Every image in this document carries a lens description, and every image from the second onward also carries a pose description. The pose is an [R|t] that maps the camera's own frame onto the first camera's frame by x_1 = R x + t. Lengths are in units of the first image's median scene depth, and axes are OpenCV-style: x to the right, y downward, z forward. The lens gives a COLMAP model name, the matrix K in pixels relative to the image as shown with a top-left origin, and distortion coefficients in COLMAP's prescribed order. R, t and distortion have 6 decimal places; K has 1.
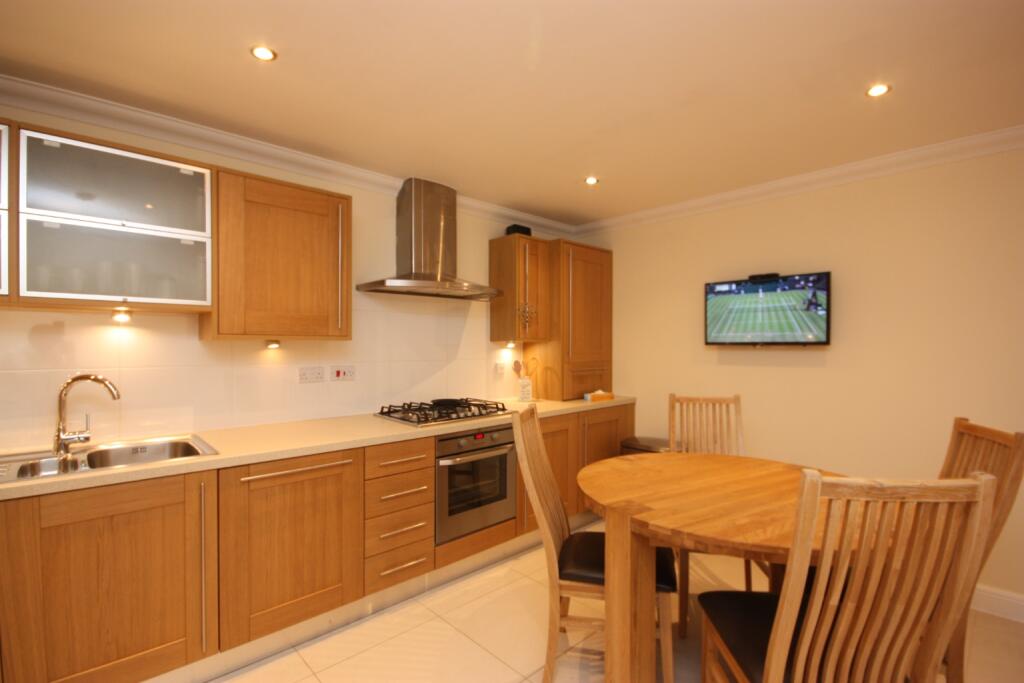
lens RADIAL K [[474.9, 0, 510.7], [0, 474.9, 351.7], [0, 0, 1]] dist [-0.001019, -0.000468]
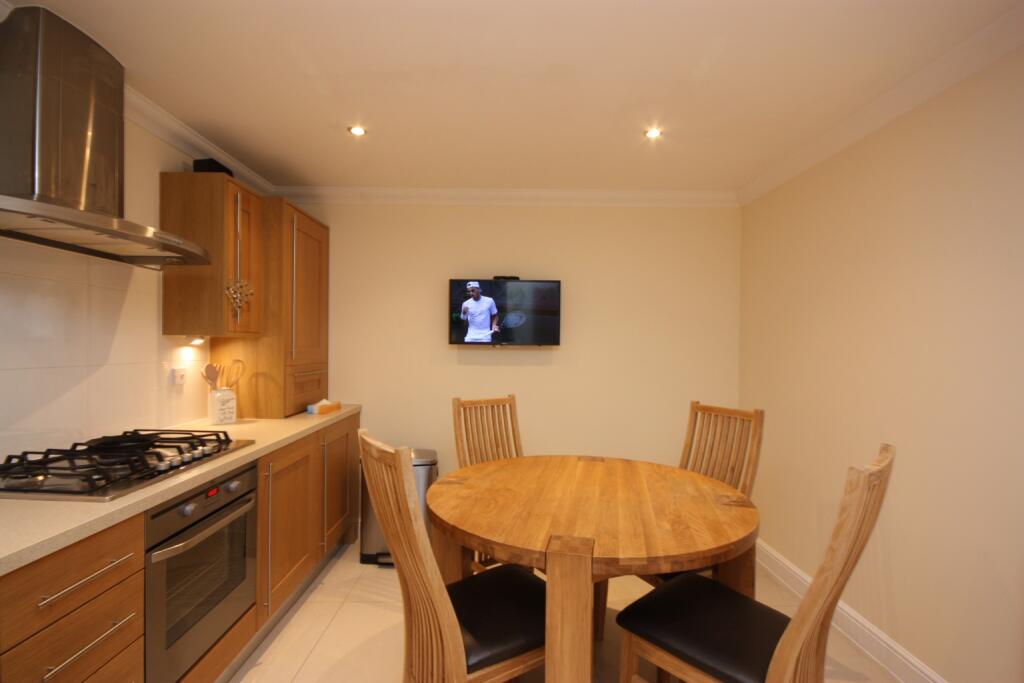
lens RADIAL K [[474.9, 0, 510.7], [0, 474.9, 351.7], [0, 0, 1]] dist [-0.001019, -0.000468]
pose [[0.682958, -0.000750, 0.730457, -0.247530], [-0.001421, 0.999996, 0.002355, -0.001647], [-0.730456, -0.002646, 0.682954, 0.316011]]
